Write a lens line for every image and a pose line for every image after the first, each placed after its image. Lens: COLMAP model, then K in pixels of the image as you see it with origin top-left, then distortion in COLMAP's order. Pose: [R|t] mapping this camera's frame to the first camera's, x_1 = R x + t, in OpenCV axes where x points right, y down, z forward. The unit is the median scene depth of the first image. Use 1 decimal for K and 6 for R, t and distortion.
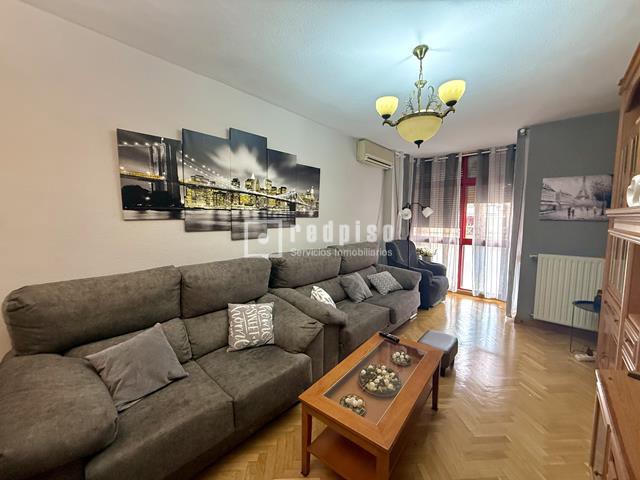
lens RADIAL K [[255.6, 0, 318.6], [0, 255.6, 239.8], [0, 0, 1]] dist [0.000686, 0.000148]
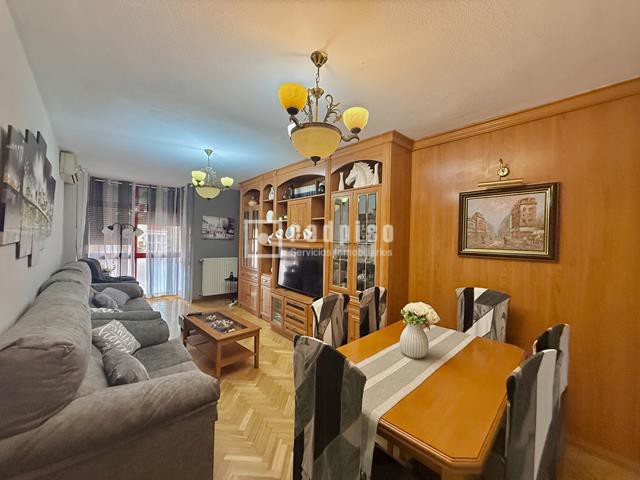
lens RADIAL K [[255.6, 0, 318.6], [0, 255.6, 239.8], [0, 0, 1]] dist [0.000686, 0.000148]
pose [[0.117559, -0.006613, 0.993044, -0.561217], [0.058708, 0.998275, -0.000303, -0.017898], [-0.991329, 0.058336, 0.117745, 0.006715]]
